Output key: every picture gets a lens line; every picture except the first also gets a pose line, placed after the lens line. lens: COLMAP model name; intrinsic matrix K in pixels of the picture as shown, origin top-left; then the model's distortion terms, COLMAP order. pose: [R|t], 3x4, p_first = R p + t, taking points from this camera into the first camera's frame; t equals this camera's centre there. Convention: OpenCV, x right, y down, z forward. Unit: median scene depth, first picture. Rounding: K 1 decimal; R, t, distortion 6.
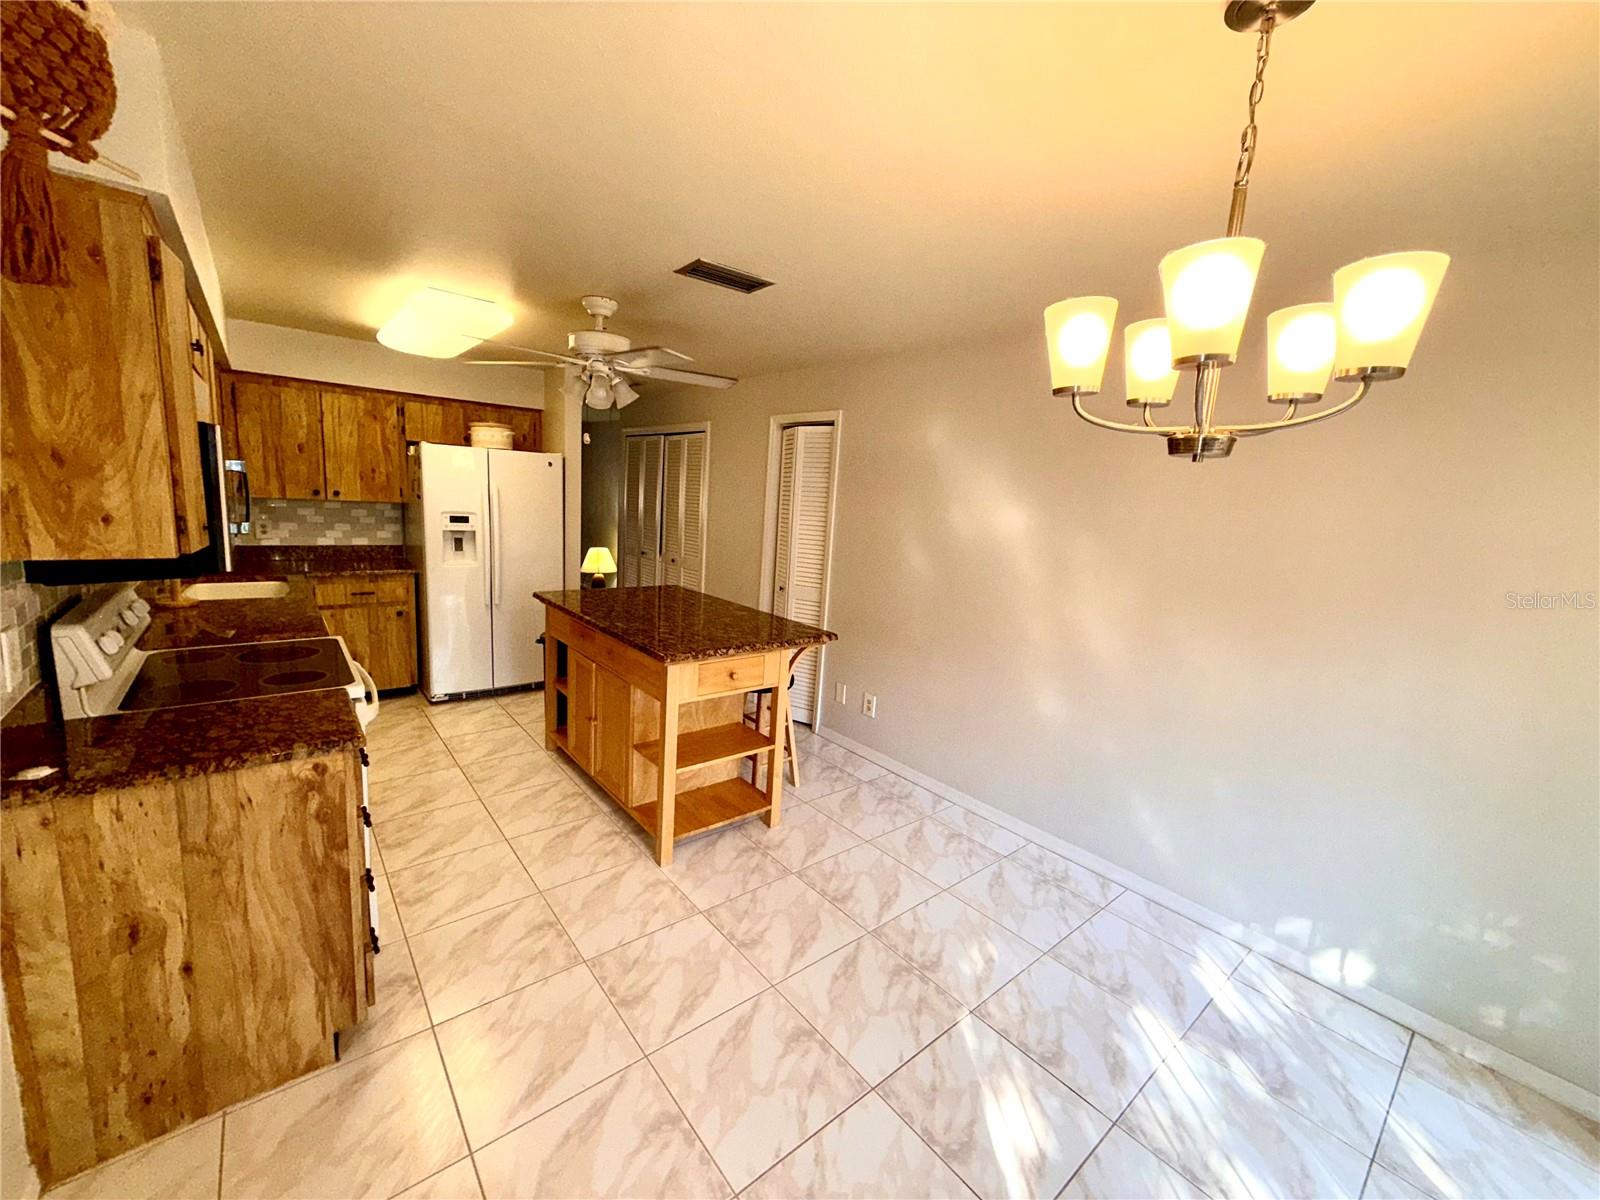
lens RADIAL K [[634.8, 0, 802.6], [0, 634.8, 602.1], [0, 0, 1]] dist [0.000420, -0.000125]
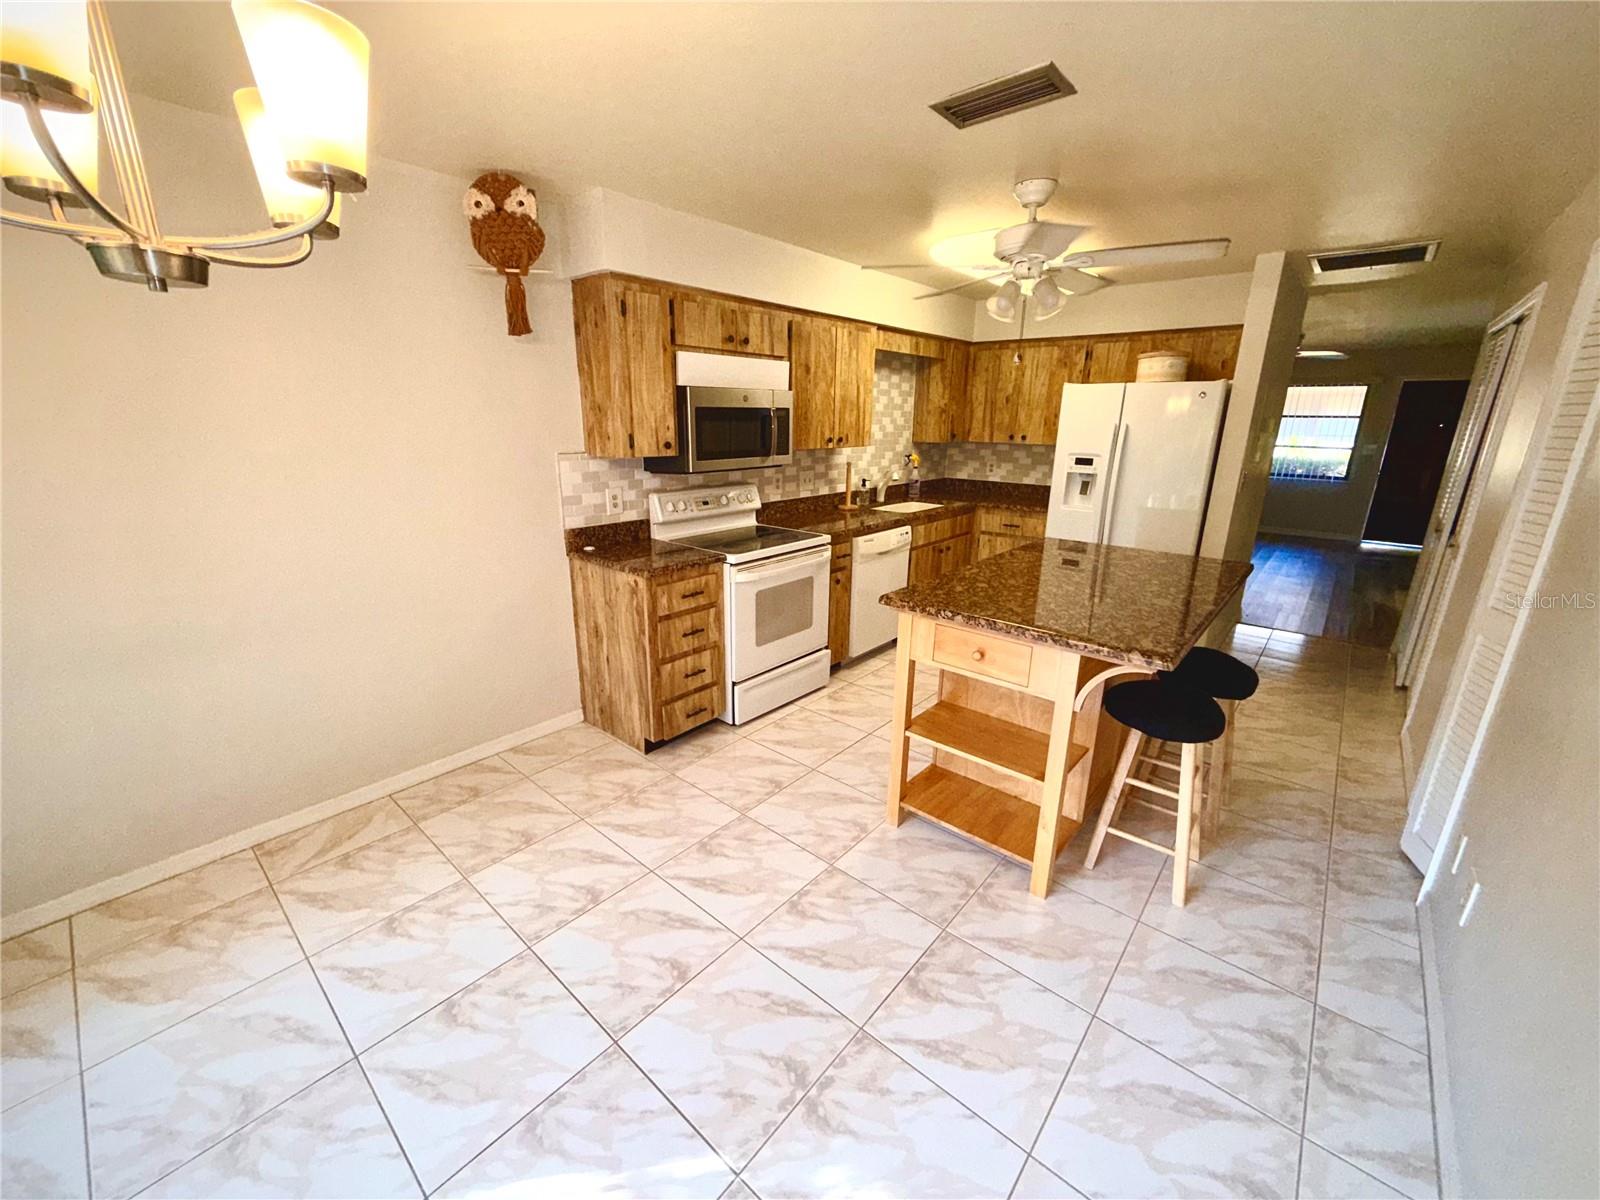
lens RADIAL K [[634.8, 0, 791.5], [0, 634.8, 603.3], [0, 0, 1]] dist [0.000420, -0.000125]
pose [[0.157300, 0.223349, -0.961963, 0.628375], [-0.166274, 0.966173, 0.197137, -0.062718], [0.973452, 0.128940, 0.189116, 0.683621]]
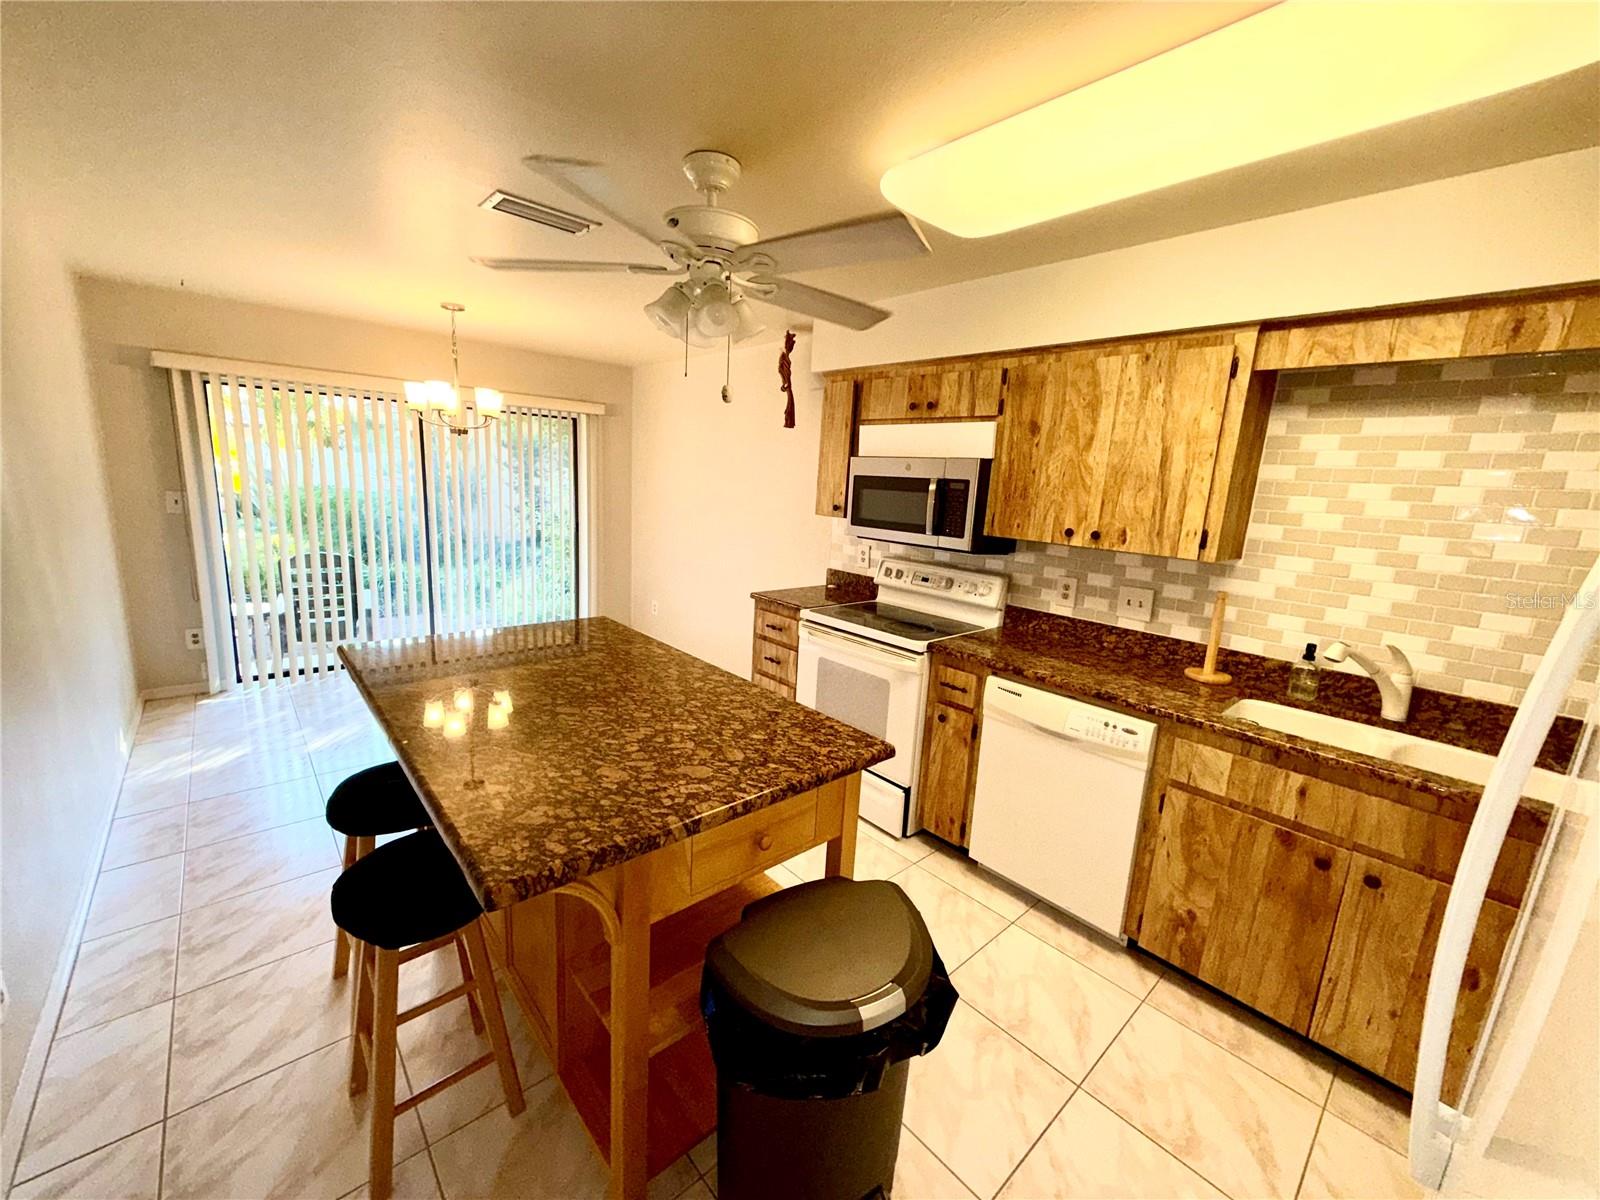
lens RADIAL K [[634.8, 0, 788.3], [0, 634.8, 598.0], [0, 0, 1]] dist [0.000420, -0.000125]
pose [[-0.992328, -0.111551, -0.053309, -0.439780], [-0.123147, 0.930075, 0.346115, -0.342987], [0.010971, 0.350025, -0.936676, 1.937413]]
